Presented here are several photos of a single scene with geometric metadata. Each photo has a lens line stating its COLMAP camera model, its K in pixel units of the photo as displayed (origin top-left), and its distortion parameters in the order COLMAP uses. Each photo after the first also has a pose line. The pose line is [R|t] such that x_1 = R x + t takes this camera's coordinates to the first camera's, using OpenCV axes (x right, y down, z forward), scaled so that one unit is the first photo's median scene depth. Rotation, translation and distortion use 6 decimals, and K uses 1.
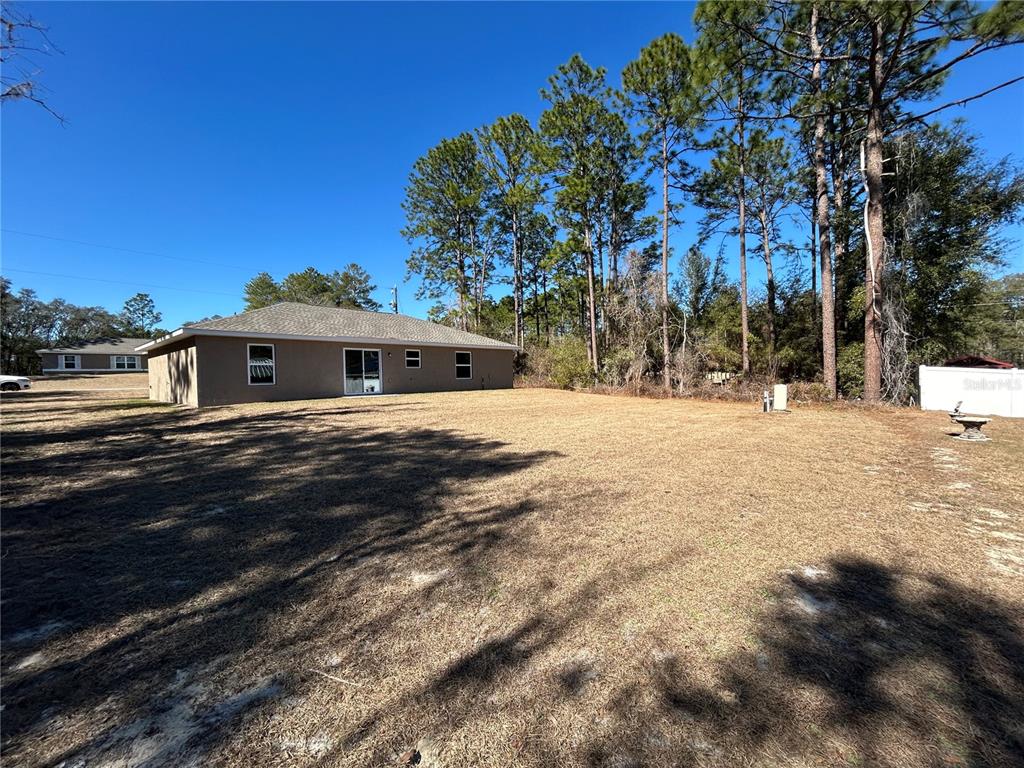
lens RADIAL K [[414.3, 0, 518.9], [0, 414.3, 385.3], [0, 0, 1]] dist [-0.001365, 0.000890]
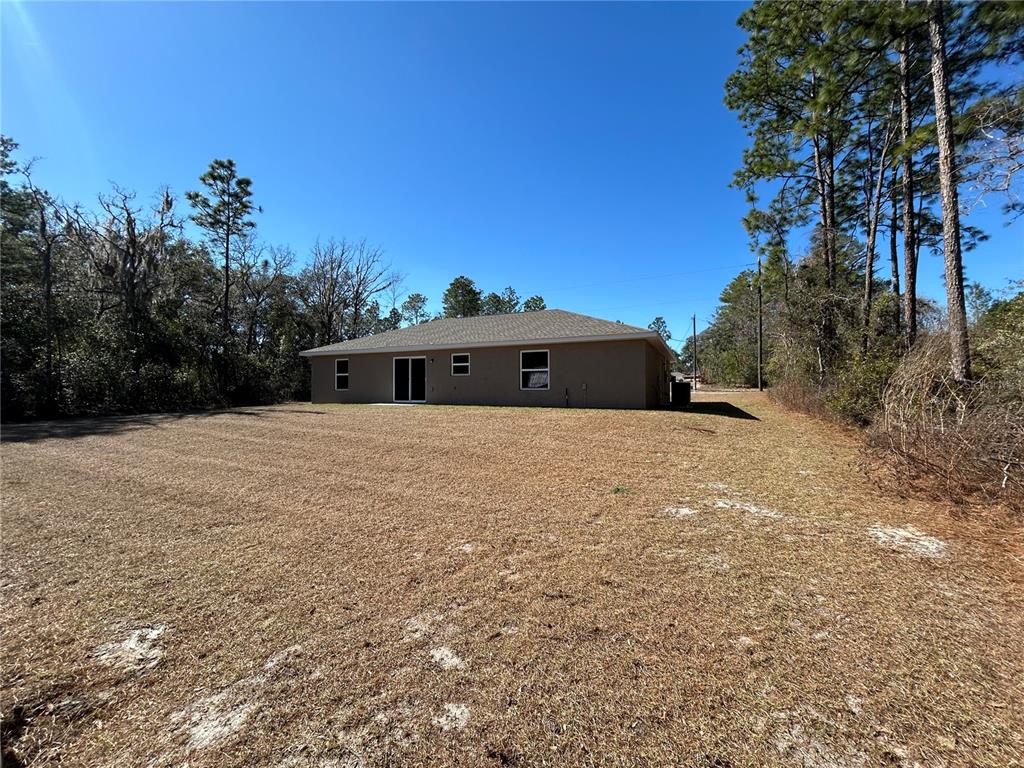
lens RADIAL K [[414.3, 0, 515.9], [0, 414.3, 383.7], [0, 0, 1]] dist [-0.001365, 0.000890]
pose [[0.272334, 0.007379, -0.962174, 0.420581], [-0.029003, 0.999579, -0.000543, -0.019536], [0.961766, 0.028053, 0.272433, 0.627523]]
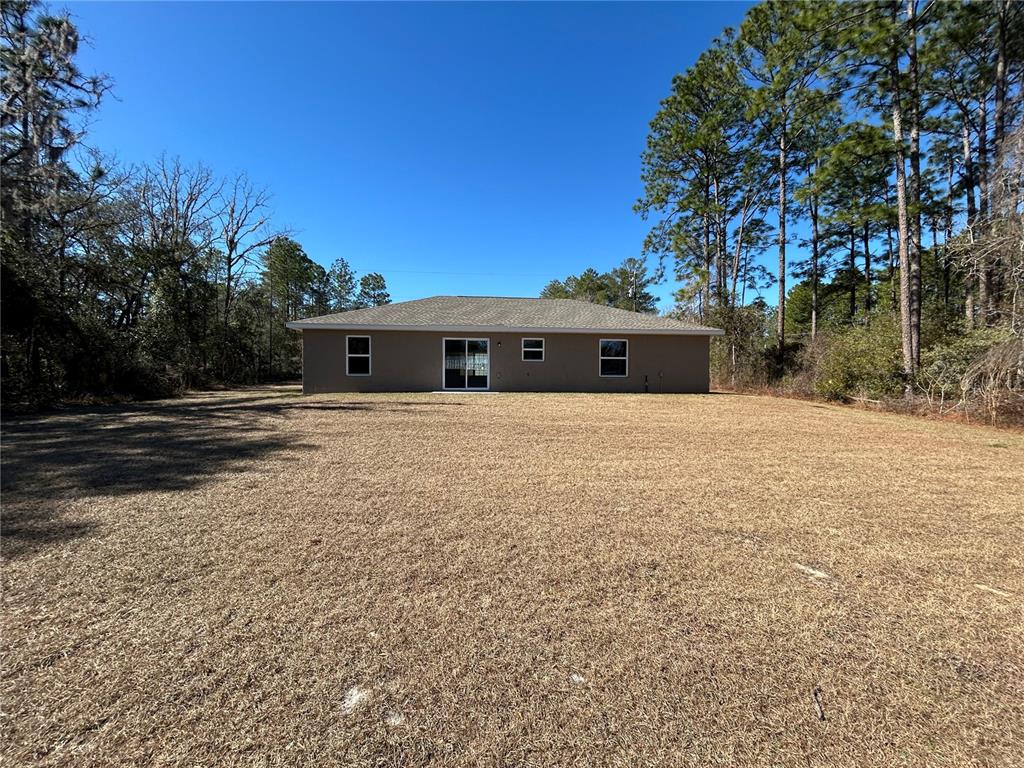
lens RADIAL K [[414.3, 0, 511.0], [0, 414.3, 382.1], [0, 0, 1]] dist [-0.001365, 0.000890]
pose [[0.727999, 0.035417, -0.684663, 0.190027], [-0.038978, 0.999188, 0.010241, -0.005347], [0.684469, 0.019231, 0.728788, 0.274385]]
